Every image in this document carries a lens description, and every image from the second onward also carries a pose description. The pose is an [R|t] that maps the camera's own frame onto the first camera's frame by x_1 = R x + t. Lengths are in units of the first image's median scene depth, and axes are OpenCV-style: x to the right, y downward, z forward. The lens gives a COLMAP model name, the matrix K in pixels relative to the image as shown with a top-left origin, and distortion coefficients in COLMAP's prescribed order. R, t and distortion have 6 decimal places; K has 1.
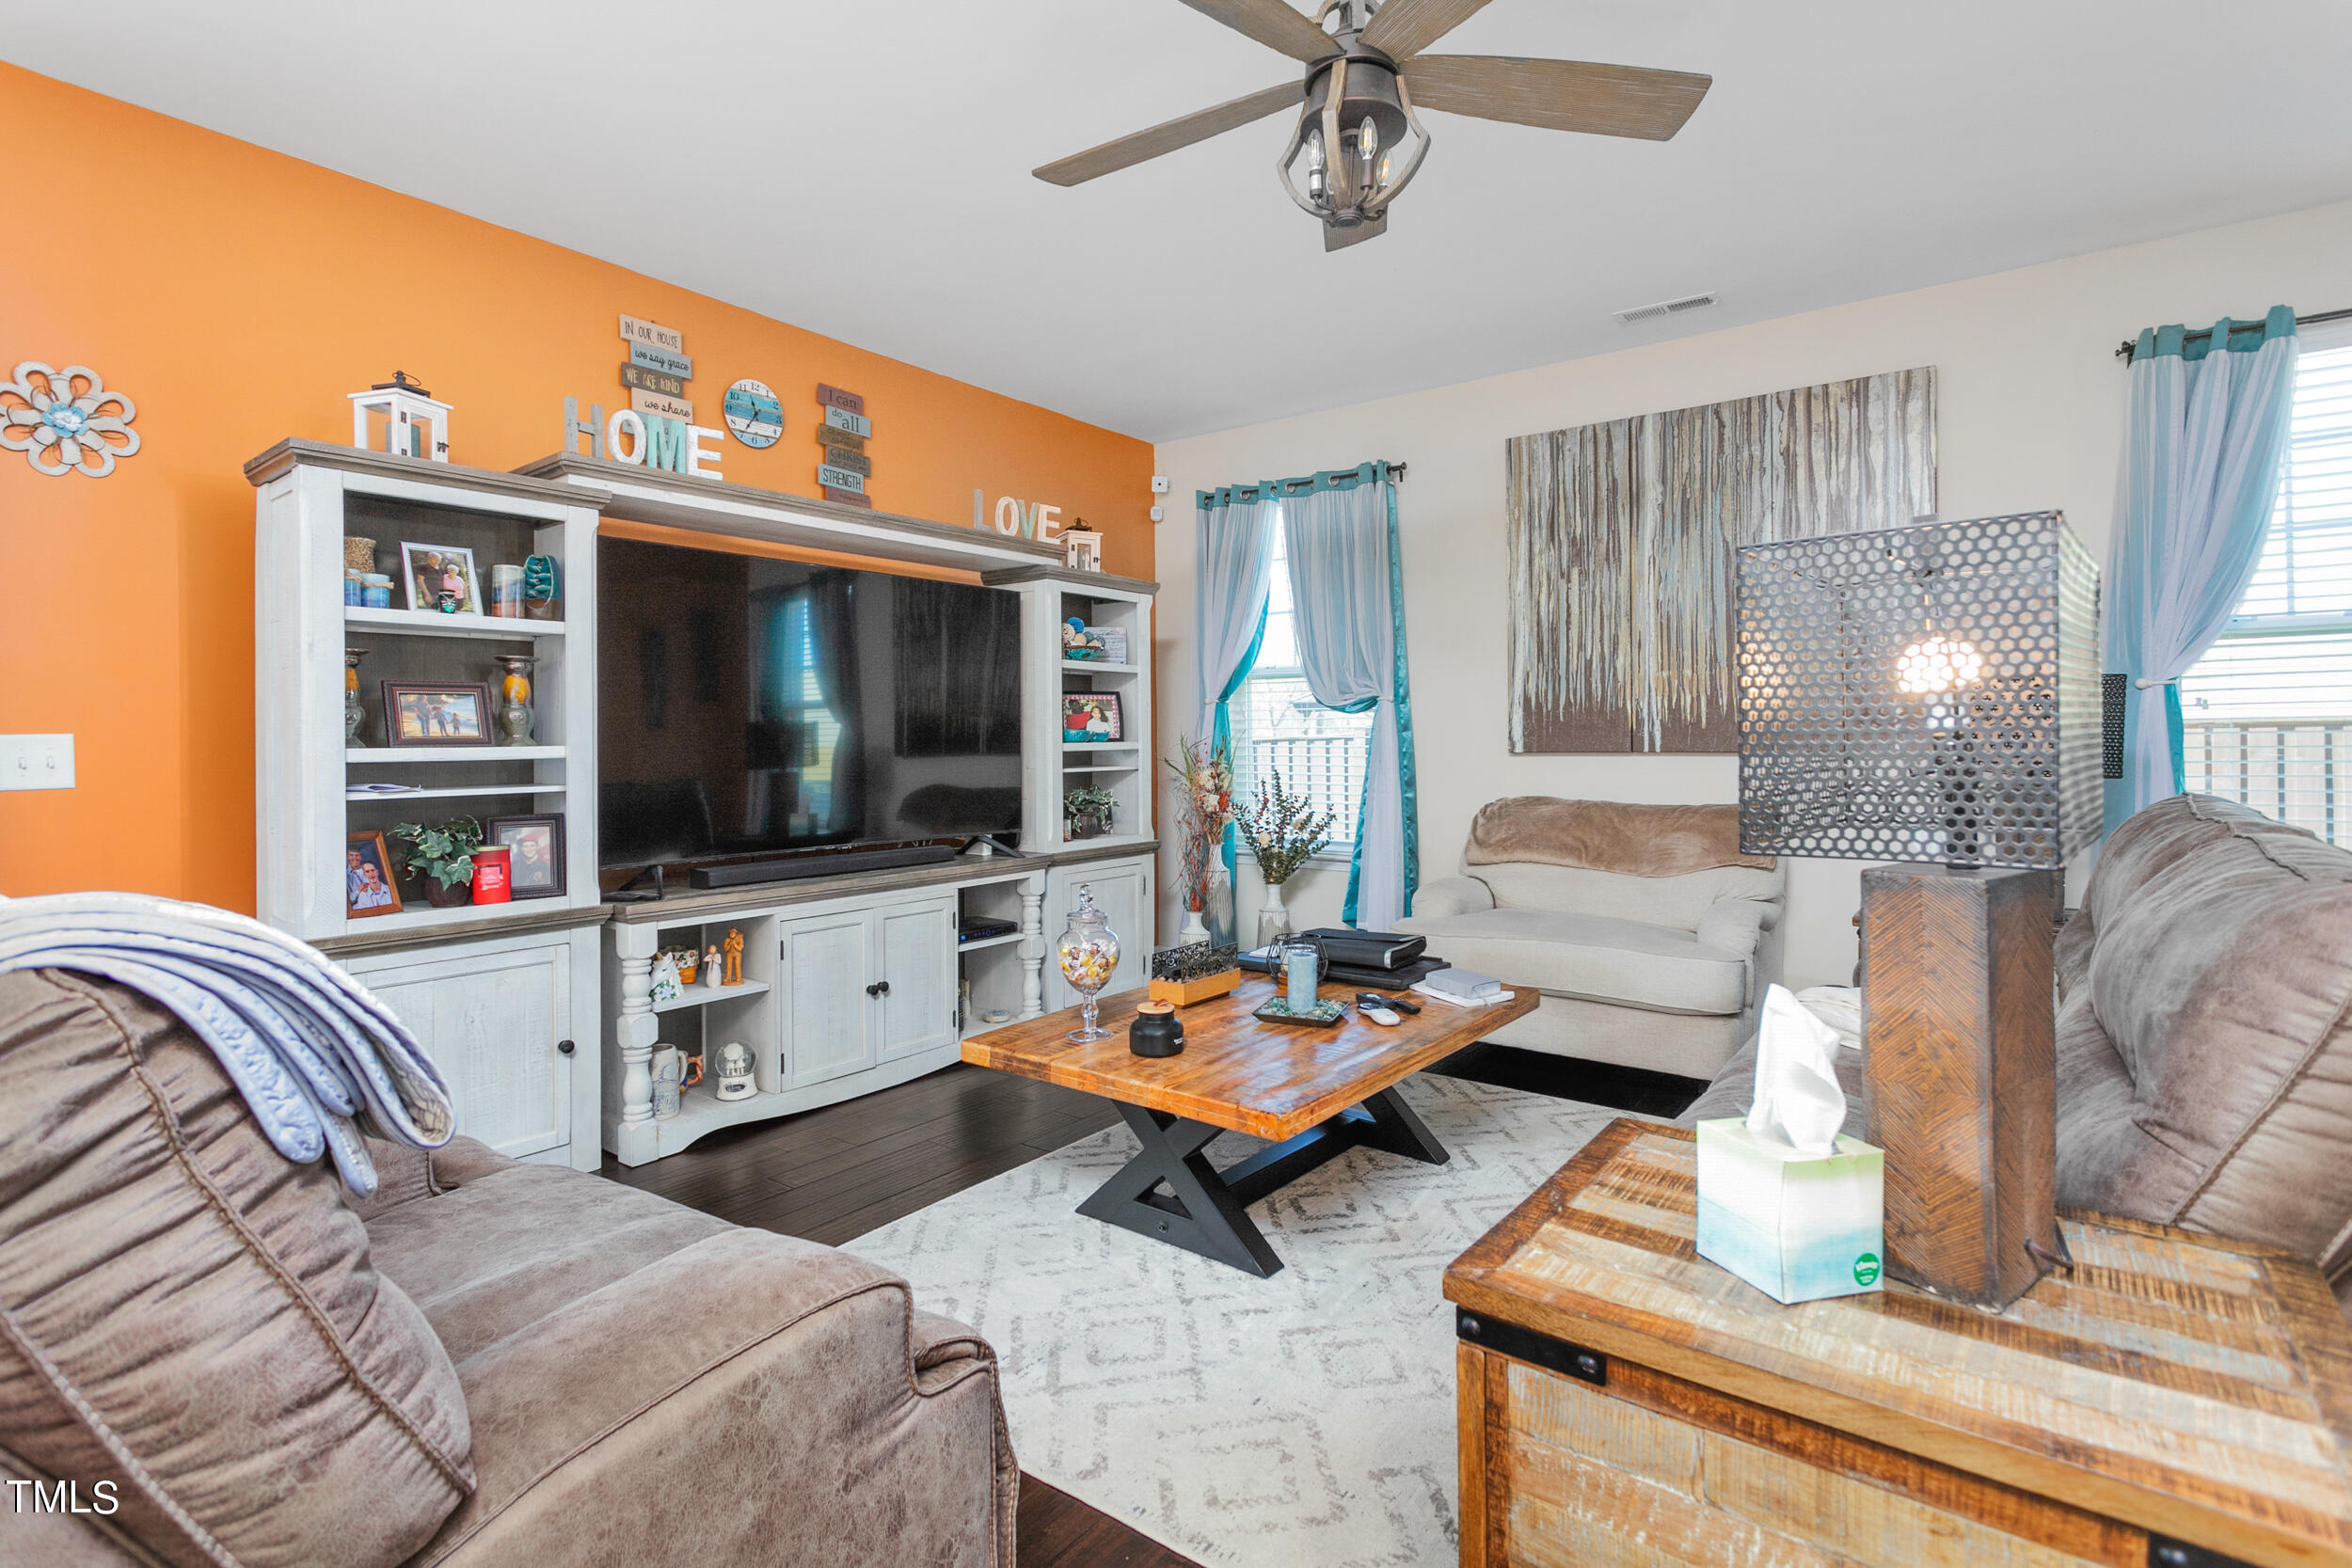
lens RADIAL K [[1132.5, 0, 1165.7], [0, 1132.5, 714.2], [0, 0, 1]] dist [-0.000214, -0.000146]
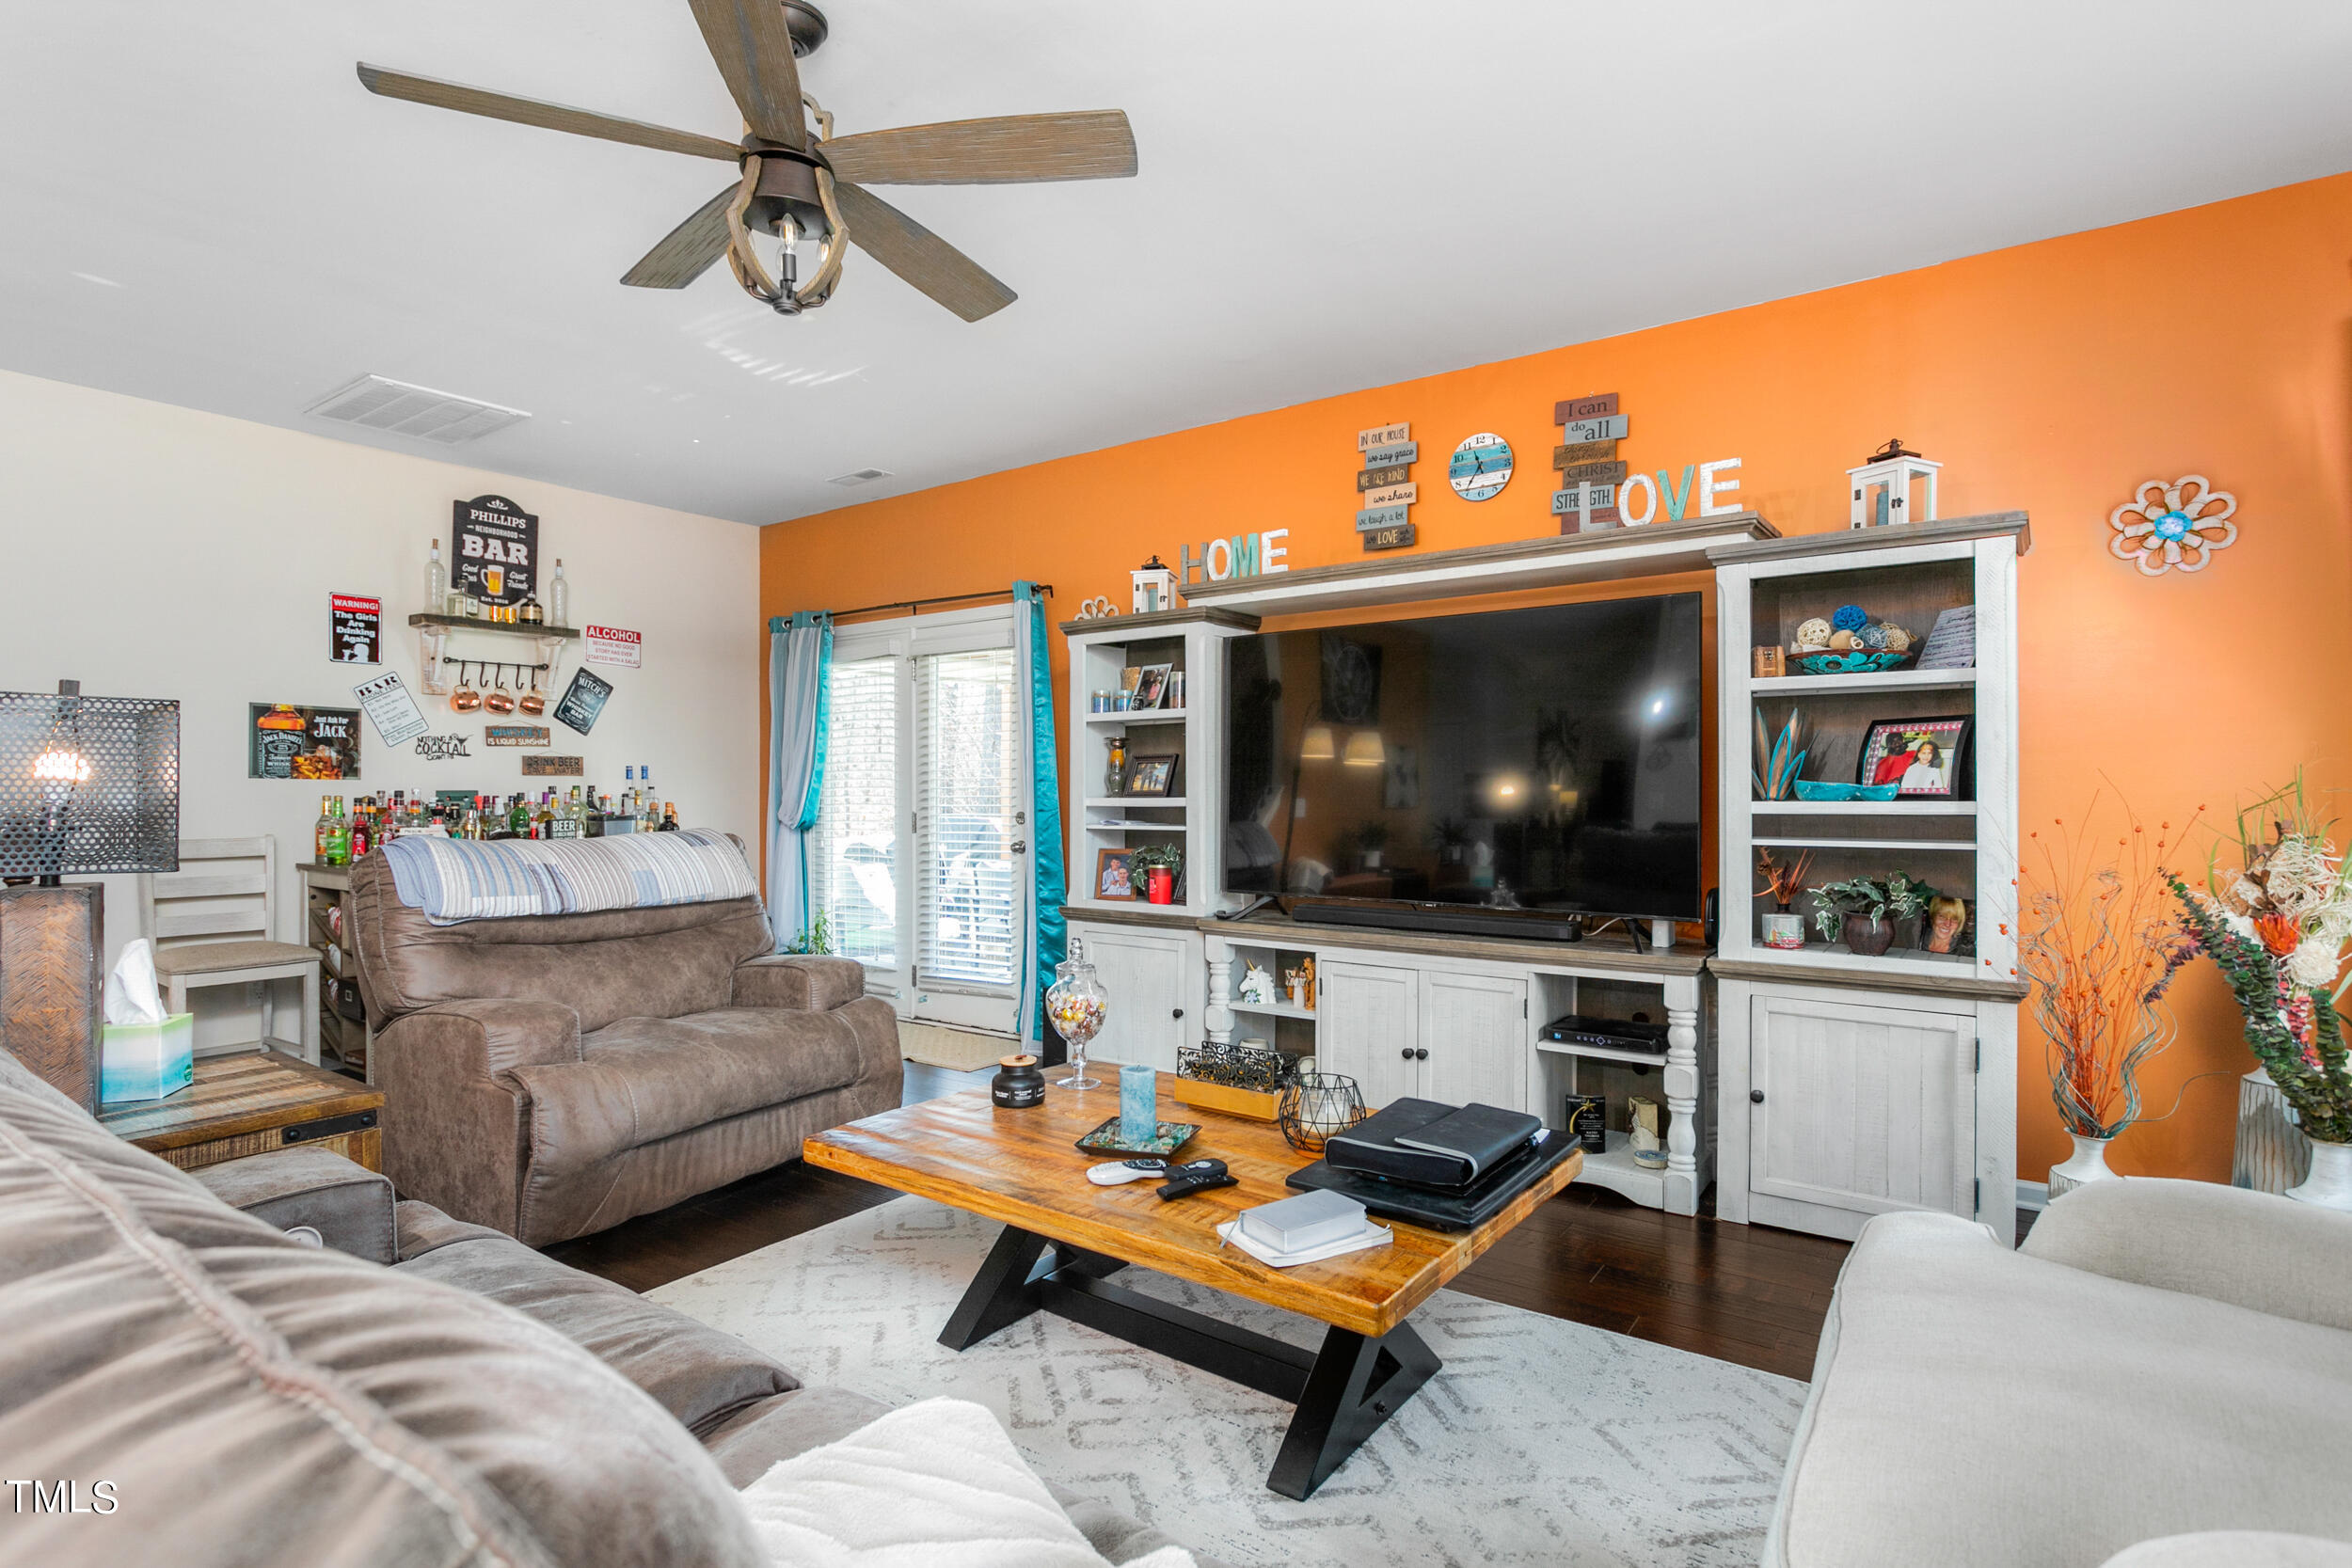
lens RADIAL K [[1147.5, 0, 1176.0], [0, 1147.5, 784.0], [0, 0, 1]] dist [-0.000867, -0.000292]
pose [[0.039673, -0.000682, -0.999212, 0.697962], [0.022626, 0.999744, 0.000216, 0.008493], [0.998957, -0.022617, 0.039678, 0.750097]]
